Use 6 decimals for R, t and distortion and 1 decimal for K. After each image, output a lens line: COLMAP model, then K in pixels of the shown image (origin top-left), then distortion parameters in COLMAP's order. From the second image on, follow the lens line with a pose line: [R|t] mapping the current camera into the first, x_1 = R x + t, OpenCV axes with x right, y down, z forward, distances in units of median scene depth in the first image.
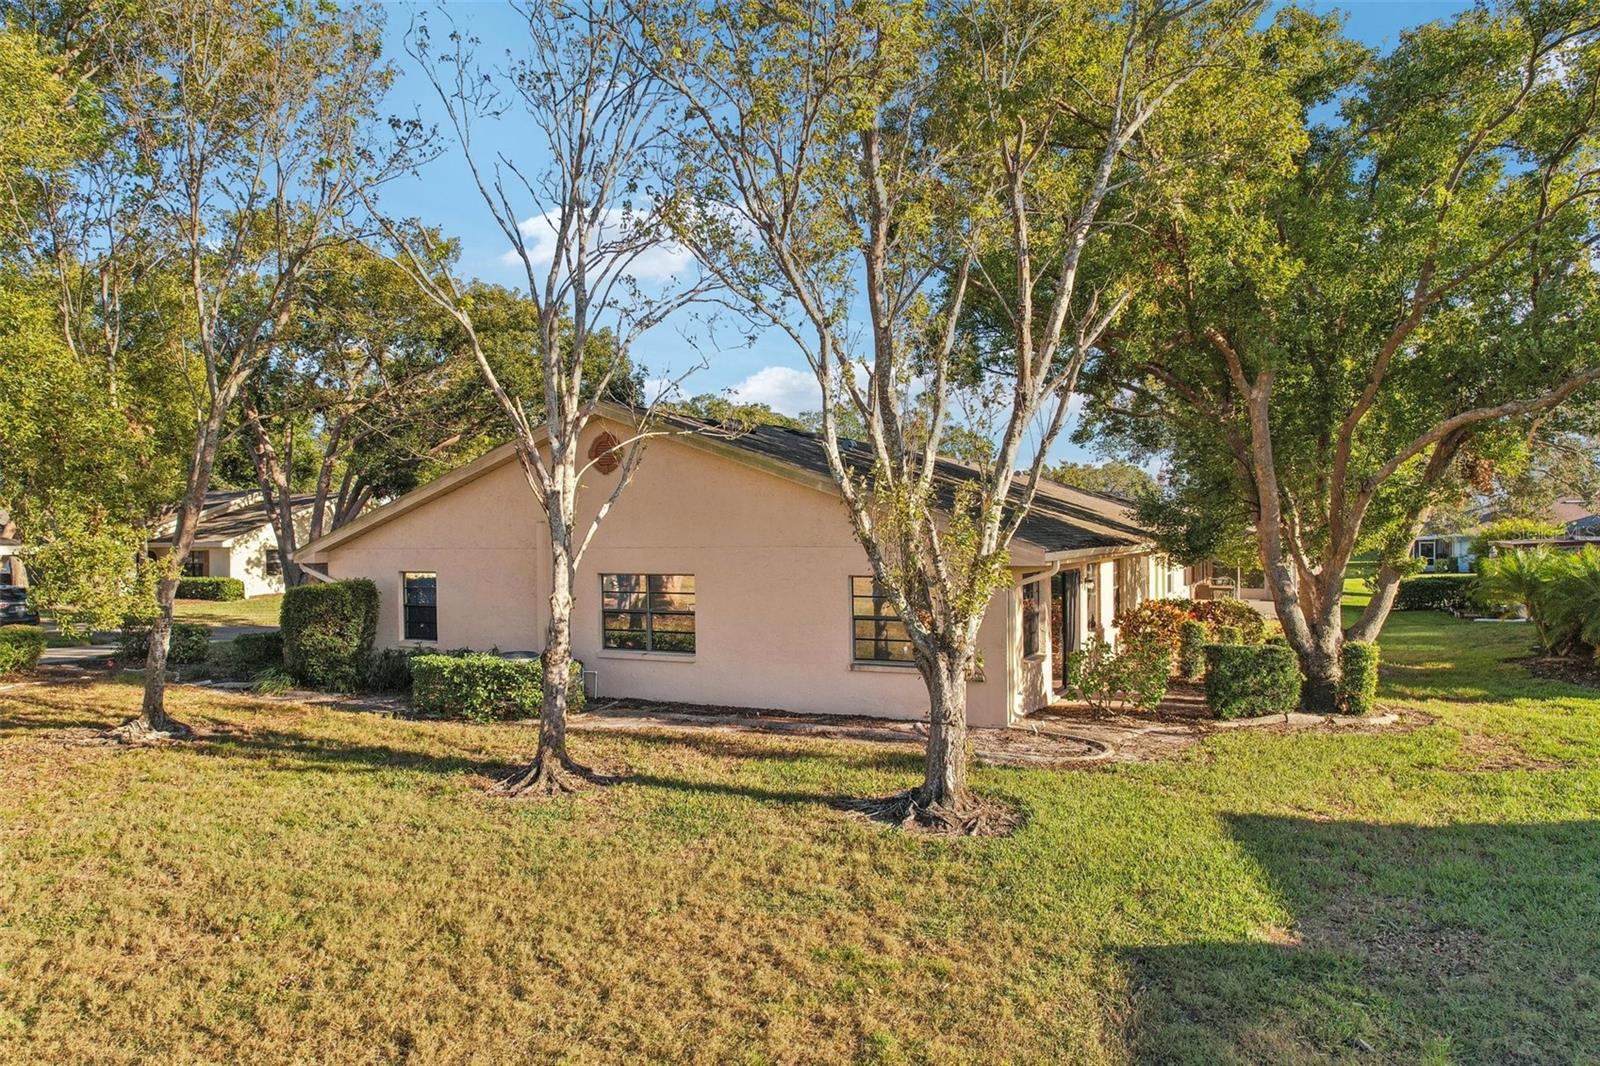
lens RADIAL K [[1045.7, 0, 780.4], [0, 1045.7, 530.4], [0, 0, 1]] dist [-0.089583, 0.085356]
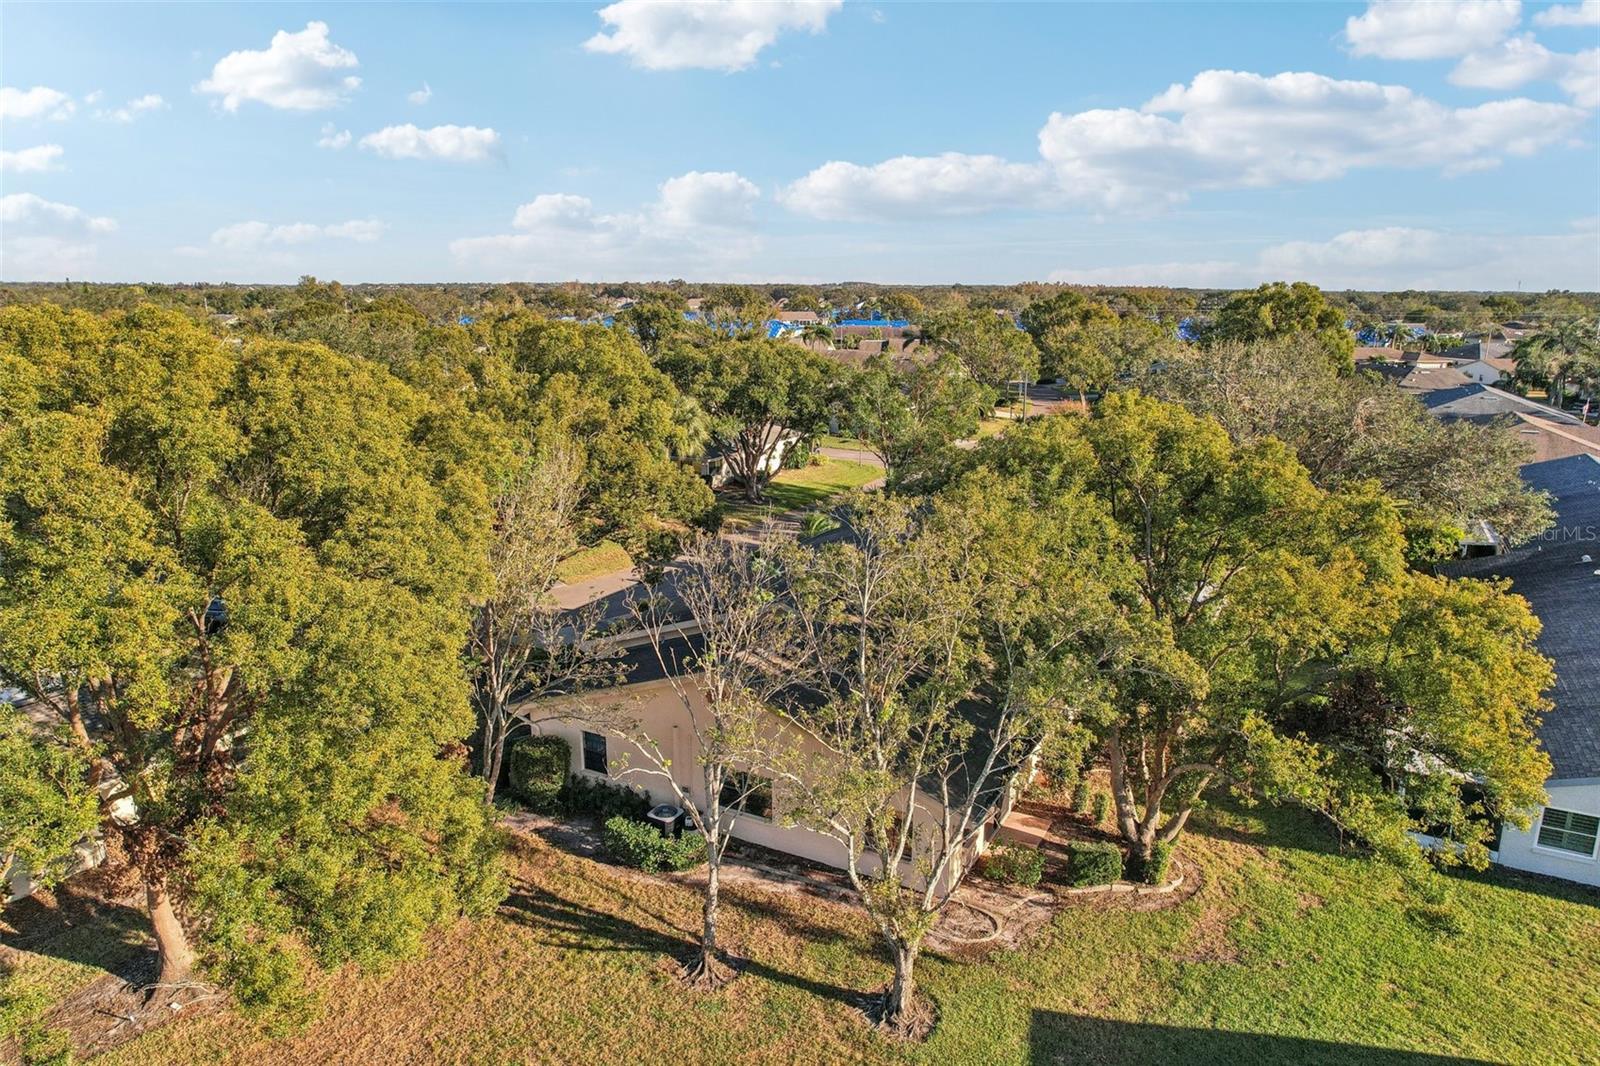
lens RADIAL K [[1029.3, 0, 800.0], [0, 1029.3, 533.0], [0, 0, 1]] dist [-0.004612, -0.000839]
pose [[0.999643, 0.025231, -0.008804, -0.037934], [-0.022463, 0.971833, 0.234597, -0.803689], [0.014476, -0.234315, 0.972053, -0.571545]]
